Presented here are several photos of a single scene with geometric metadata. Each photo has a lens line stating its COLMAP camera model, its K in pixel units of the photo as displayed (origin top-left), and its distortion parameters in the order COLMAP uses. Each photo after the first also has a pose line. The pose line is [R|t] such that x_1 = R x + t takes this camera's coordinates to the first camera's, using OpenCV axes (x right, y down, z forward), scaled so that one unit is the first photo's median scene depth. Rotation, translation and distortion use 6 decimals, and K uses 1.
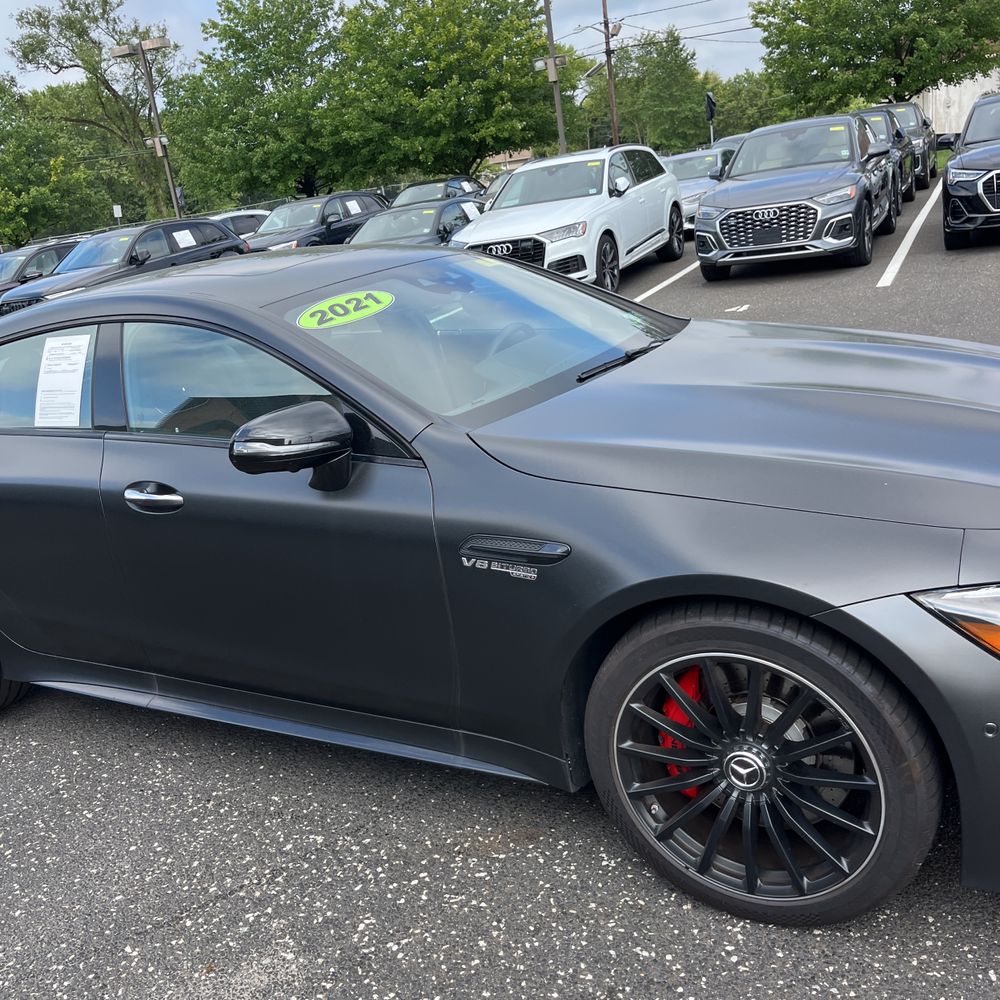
lens RADIAL K [[1016.9, 0, 492.0], [0, 1016.9, 496.2], [0, 0, 1]] dist [0.019236, 0.000000]
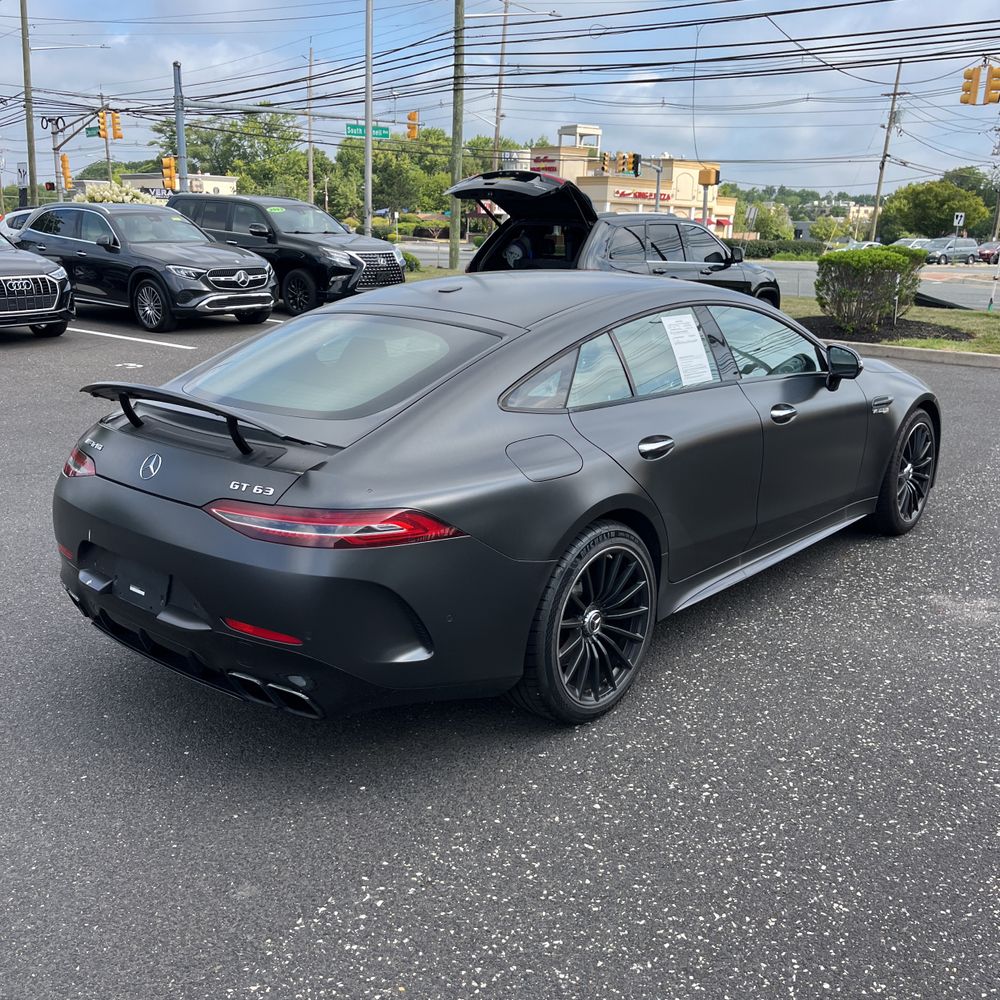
lens RADIAL K [[1016.9, 0, 503.6], [0, 1016.9, 500.0], [0, 0, 1]] dist [0.019236, 0.000000]
pose [[0.177493, -0.113266, 0.977582, -0.432696], [0.247169, 0.966645, 0.067121, -0.017871], [-0.952577, 0.229714, 0.199568, 0.250529]]
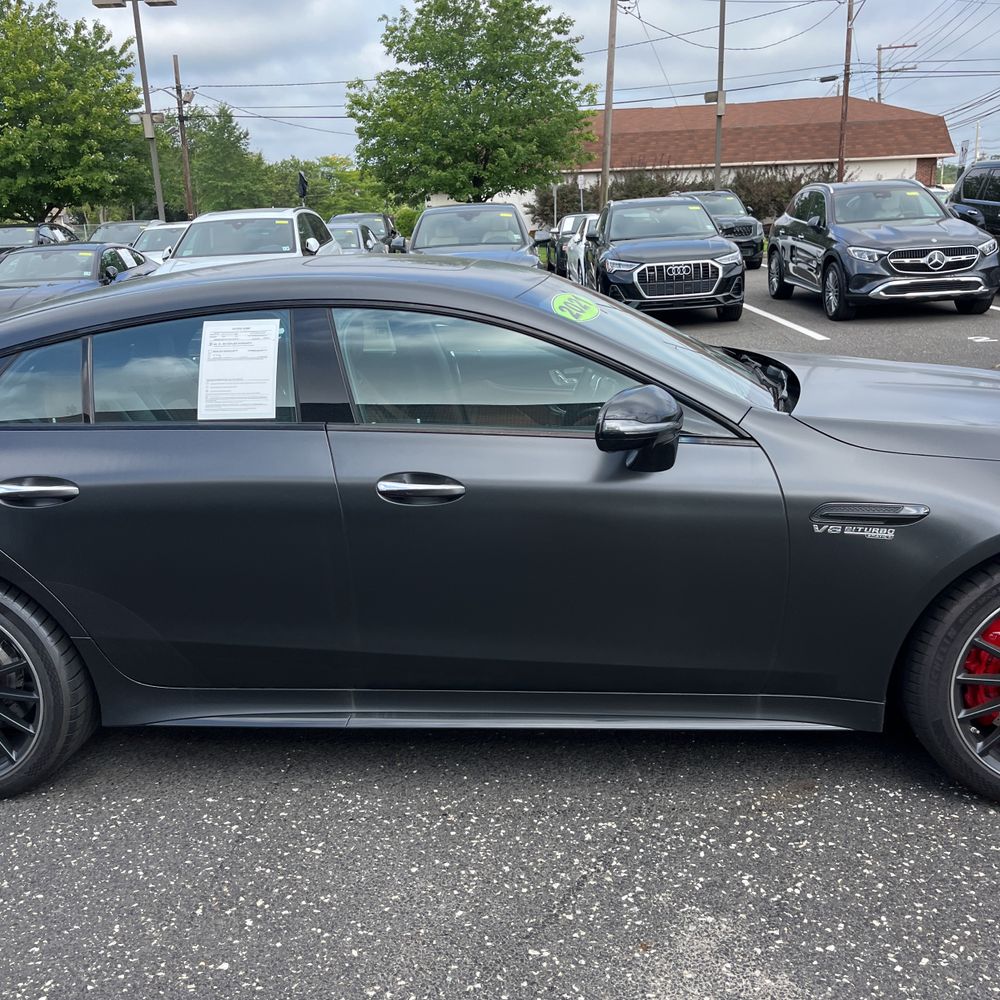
lens RADIAL K [[1016.9, 0, 496.2], [0, 1016.9, 503.5], [0, 0, 1]] dist [0.019236, 0.000000]
pose [[0.901957, -0.010993, 0.431687, -0.150016], [0.039474, 0.997589, -0.057072, 0.015922], [-0.430019, 0.068517, 0.900216, 0.027053]]
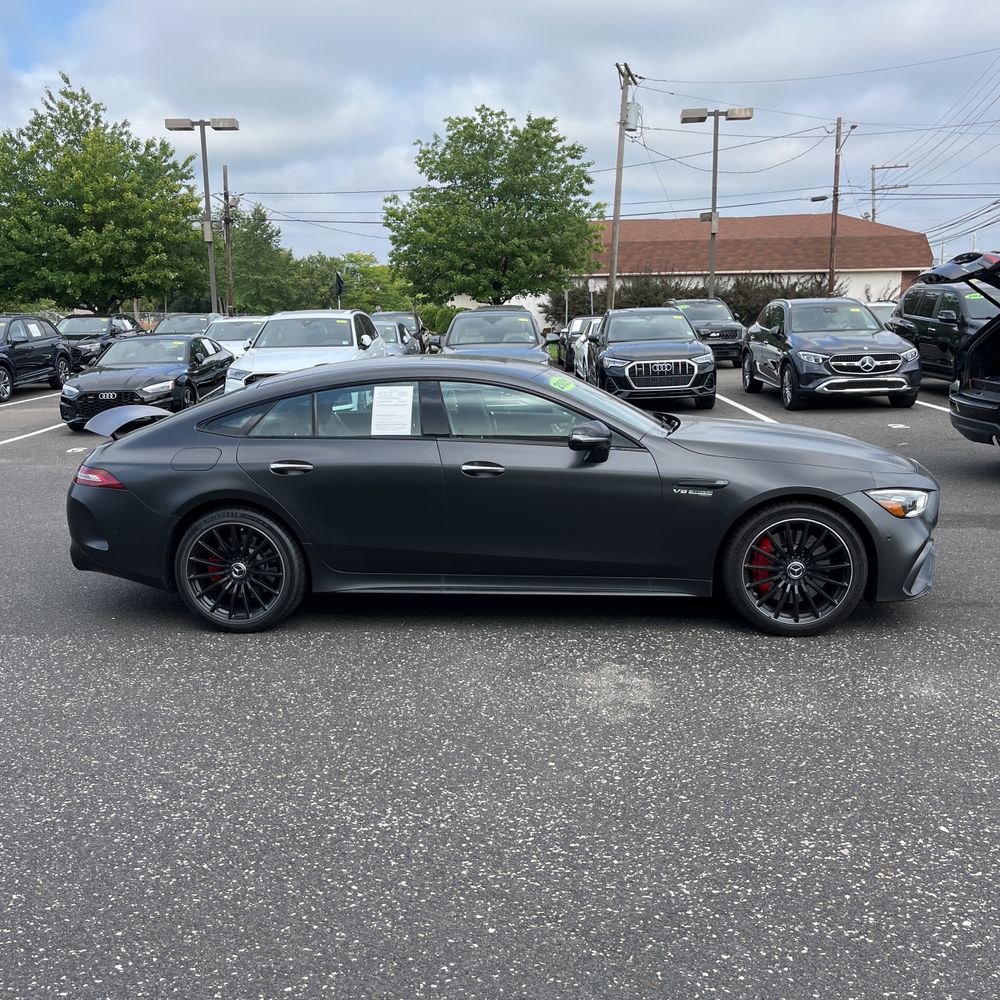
lens RADIAL K [[1016.9, 0, 502.4], [0, 1016.9, 498.6], [0, 0, 1]] dist [0.019236, 0.000000]
pose [[0.902967, 0.049908, 0.426801, -0.247489], [0.015932, 0.988661, -0.149316, 0.076219], [-0.429414, 0.141627, 0.891934, -0.159372]]
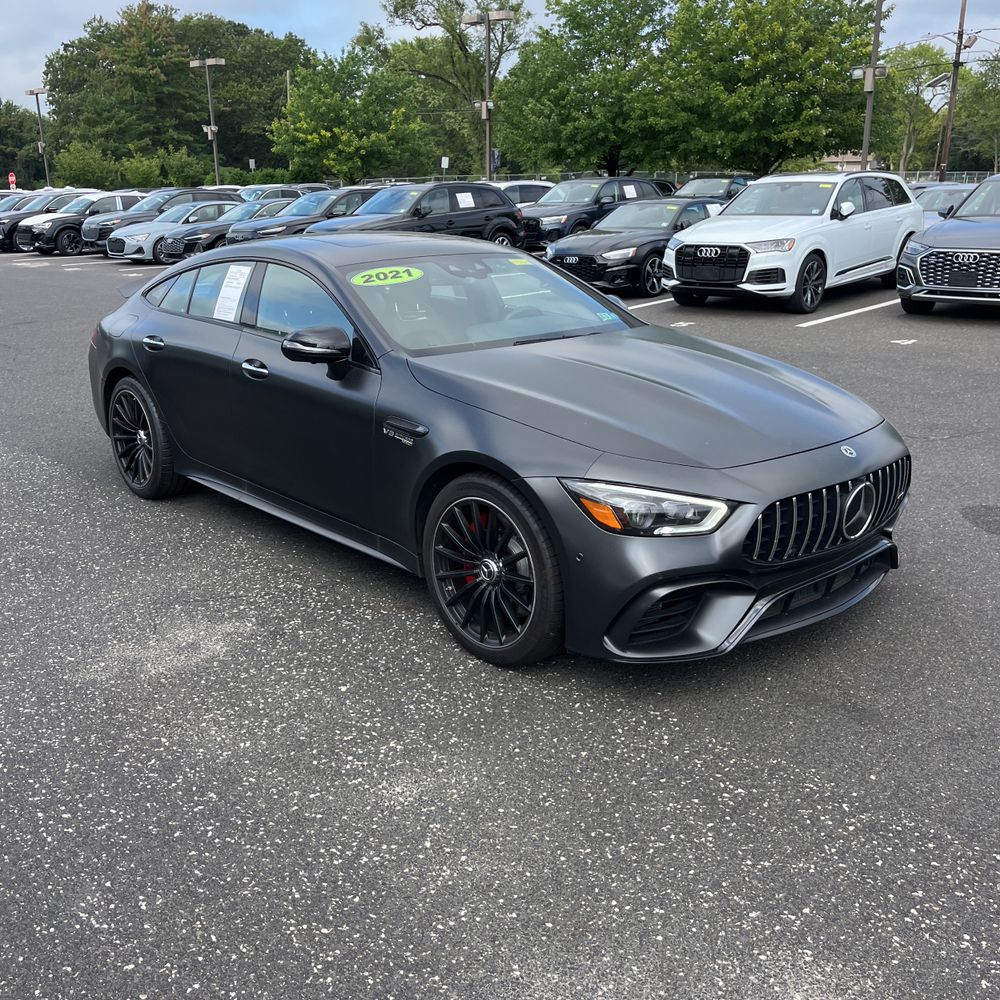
lens RADIAL K [[1016.9, 0, 491.8], [0, 1016.9, 496.9], [0, 0, 1]] dist [0.019236, 0.000000]
pose [[0.944113, 0.214018, -0.250692, 0.110610], [-0.208274, 0.976815, 0.049549, 0.009450], [0.255484, 0.005433, 0.966798, -0.114496]]
